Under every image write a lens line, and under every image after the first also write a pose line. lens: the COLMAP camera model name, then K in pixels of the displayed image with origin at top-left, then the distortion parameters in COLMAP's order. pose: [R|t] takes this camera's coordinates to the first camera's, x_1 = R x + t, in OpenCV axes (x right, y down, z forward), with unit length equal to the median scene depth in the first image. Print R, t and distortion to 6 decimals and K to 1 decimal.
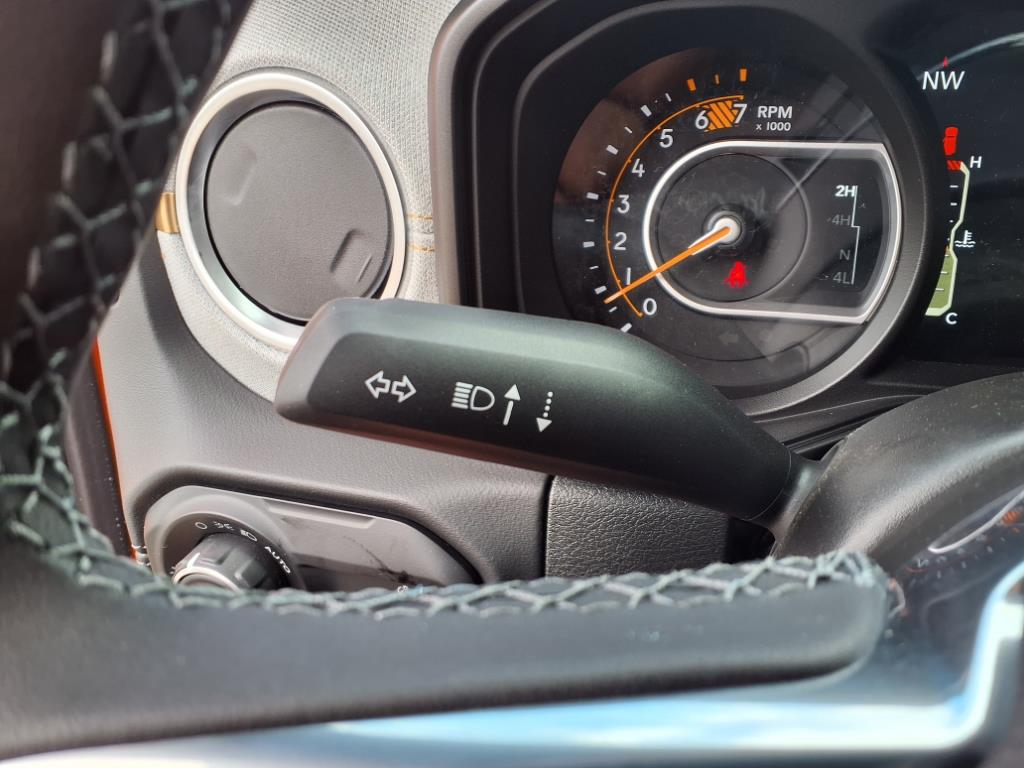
lens RADIAL K [[849.0, 0, 512.0], [0, 849.0, 384.0], [0, 0, 1]] dist [0.040579, -0.104649]
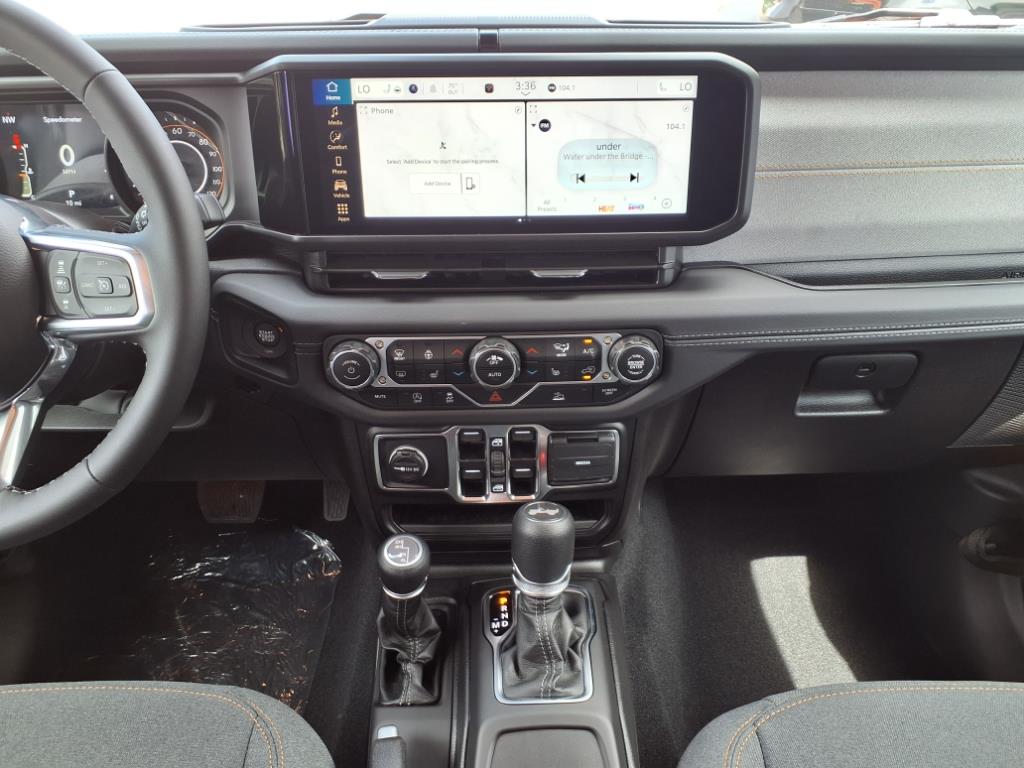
lens RADIAL K [[802.3, 0, 512.0], [0, 802.3, 384.0], [0, 0, 1]] dist [0.071287, -0.091217]
pose [[0.937180, -0.129843, 0.323782, 1.109857], [0.105869, 0.990238, 0.090669, 0.514976], [-0.332394, -0.050695, 0.941777, -2.407665]]
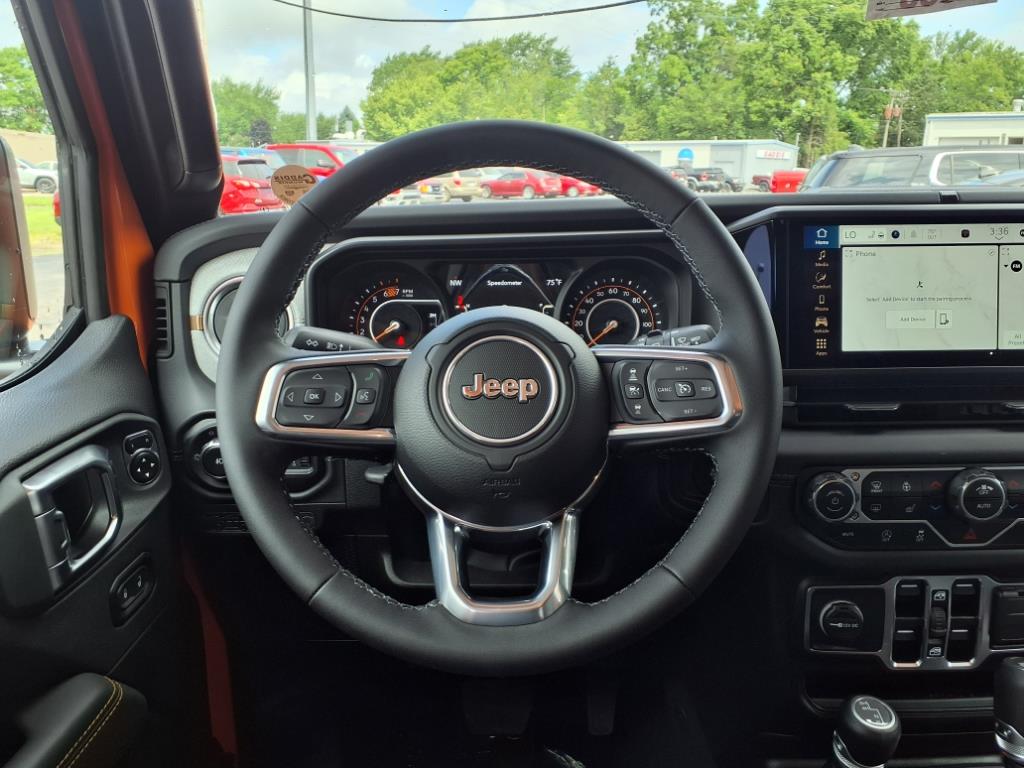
lens RADIAL K [[828.8, 0, 535.9], [0, 828.8, 405.8], [0, 0, 1]] dist [0.069684, -0.094548]
pose [[0.938316, -0.030964, 0.344391, -0.335842], [0.108186, 0.972267, -0.207345, 0.809181], [-0.328419, 0.231813, 0.915644, -1.946751]]
